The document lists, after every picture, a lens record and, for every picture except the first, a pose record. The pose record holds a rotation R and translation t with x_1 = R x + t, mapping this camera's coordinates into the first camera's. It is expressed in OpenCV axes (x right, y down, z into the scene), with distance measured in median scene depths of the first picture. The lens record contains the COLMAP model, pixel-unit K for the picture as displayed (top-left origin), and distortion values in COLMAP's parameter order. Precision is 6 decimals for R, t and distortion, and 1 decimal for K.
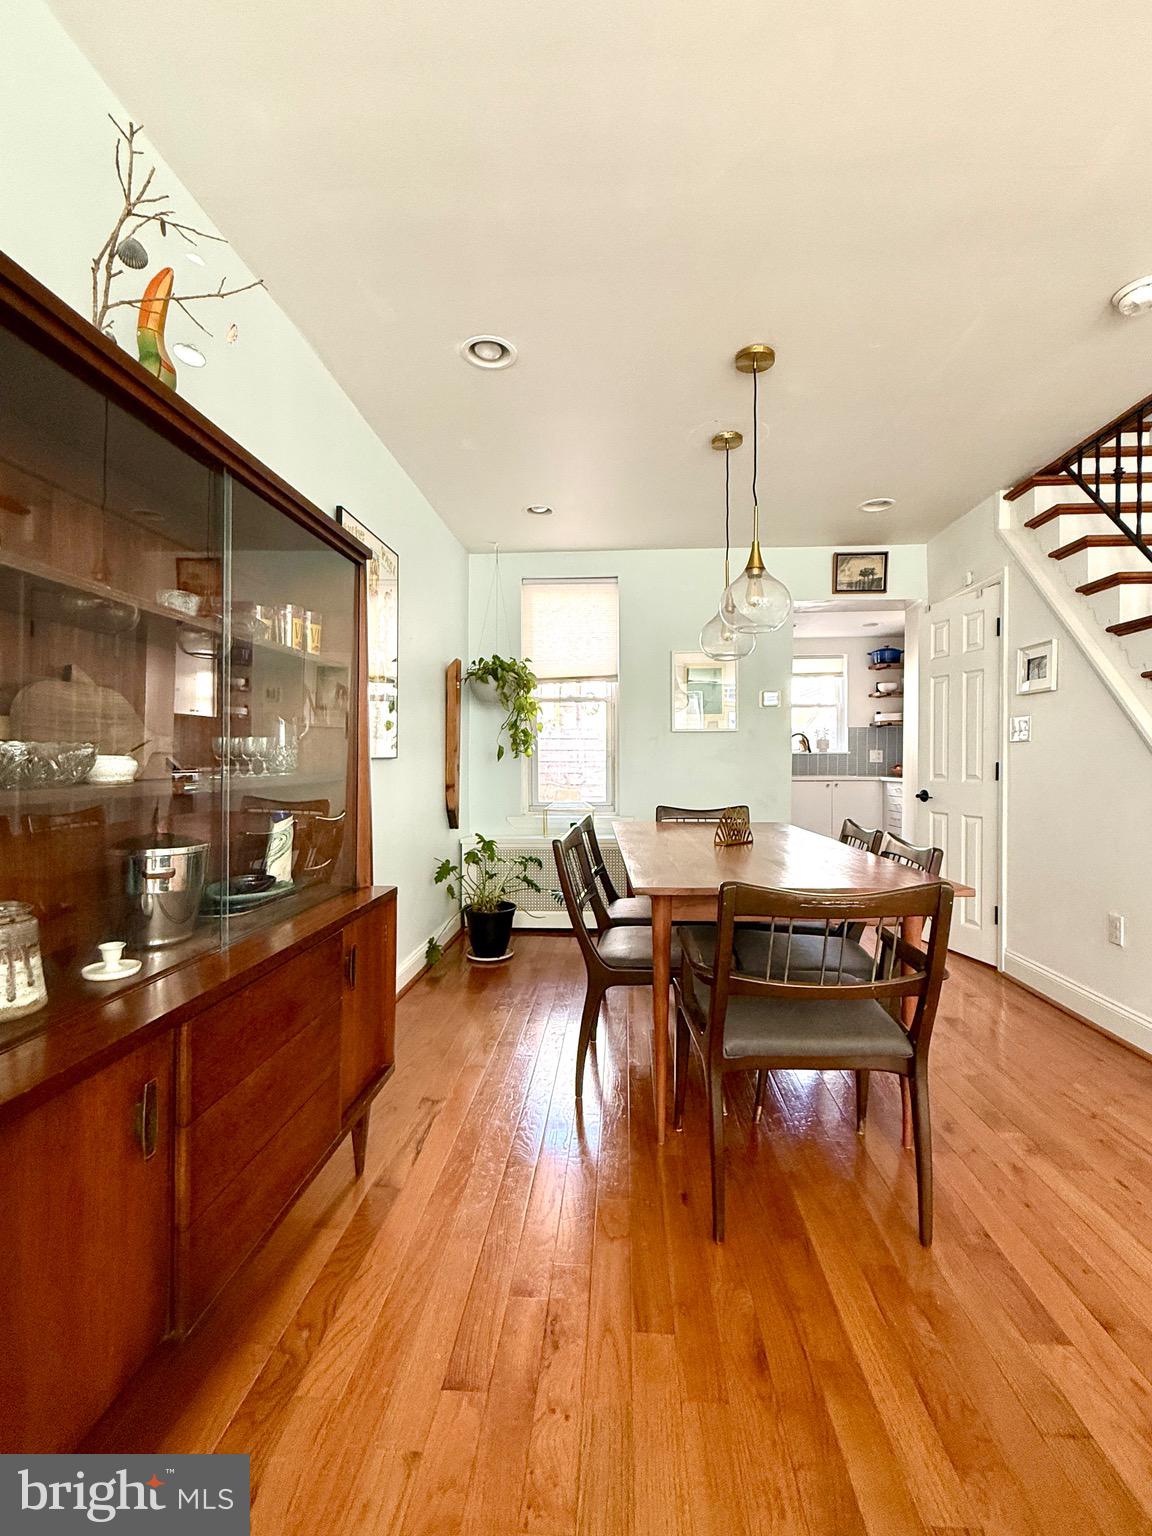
lens RADIAL K [[679.9, 0, 576.0], [0, 679.9, 768.0], [0, 0, 1]] dist [-0.003374, 0.000157]
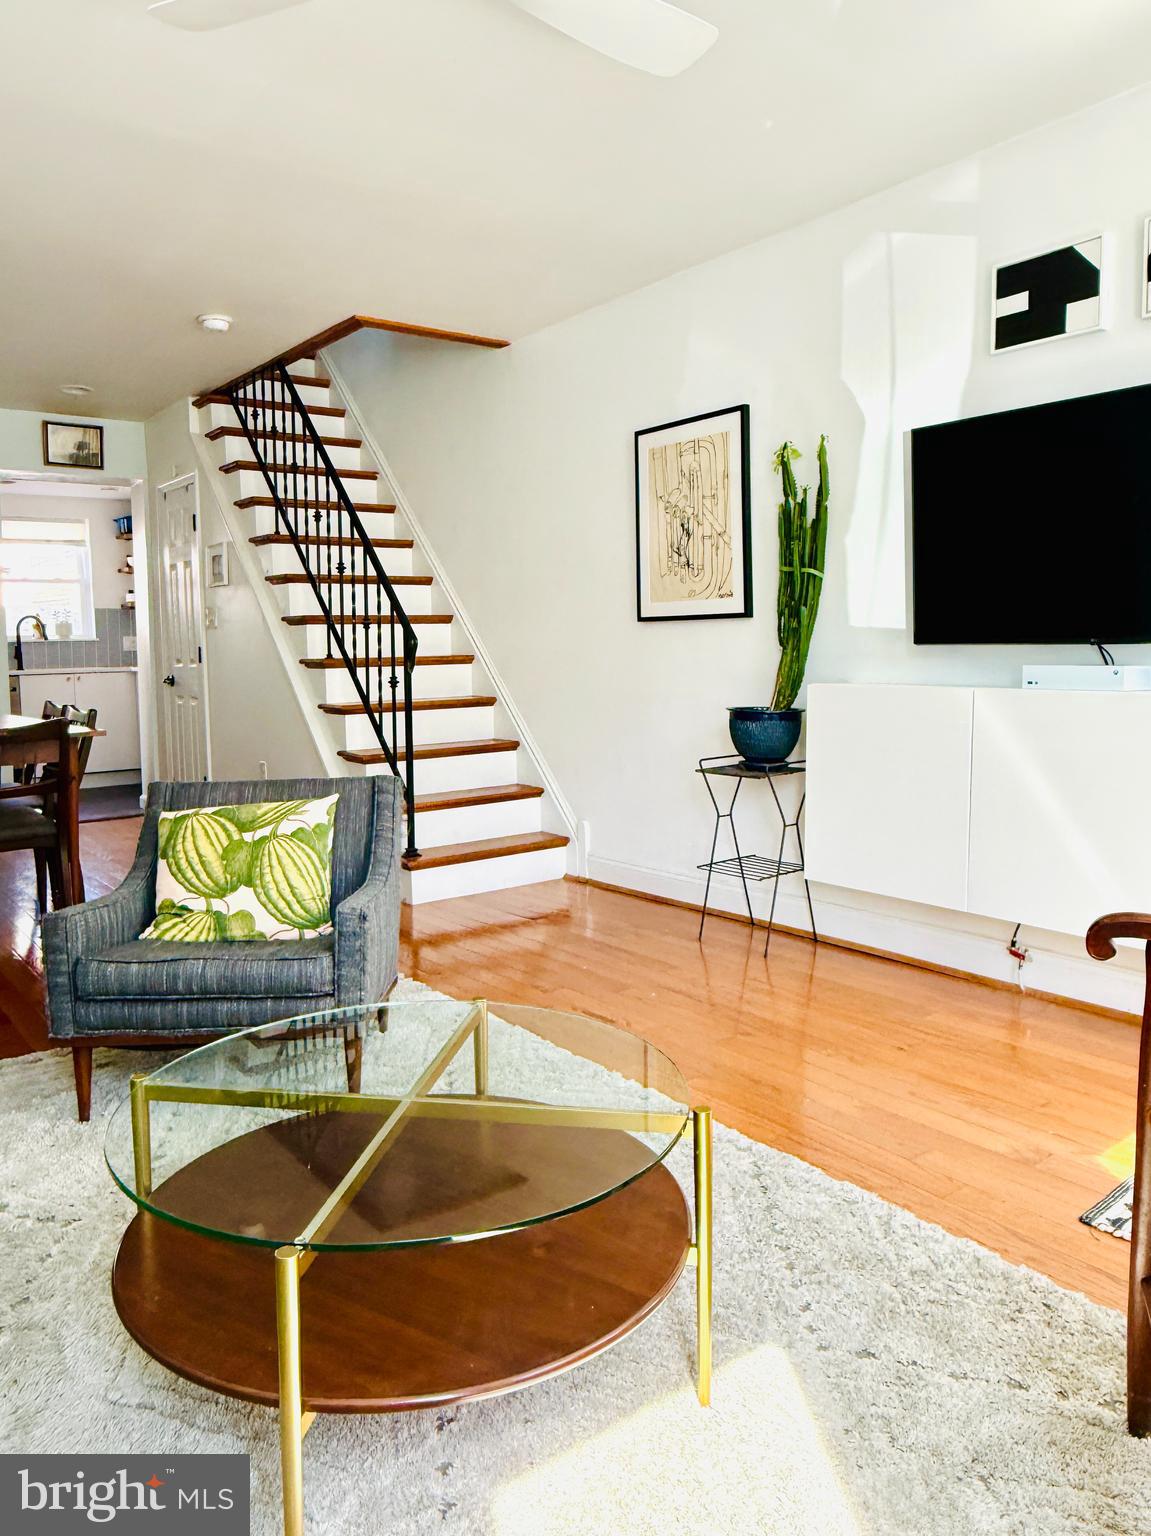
lens RADIAL K [[1090.8, 0, 575.0], [0, 1090.8, 738.5], [0, 0, 1]] dist [-0.032489, -0.000319]
pose [[0.737751, -0.070219, 0.671411, -0.117152], [0.024239, 0.996690, 0.077603, 0.017821], [-0.674637, -0.040977, 0.737011, -0.679611]]
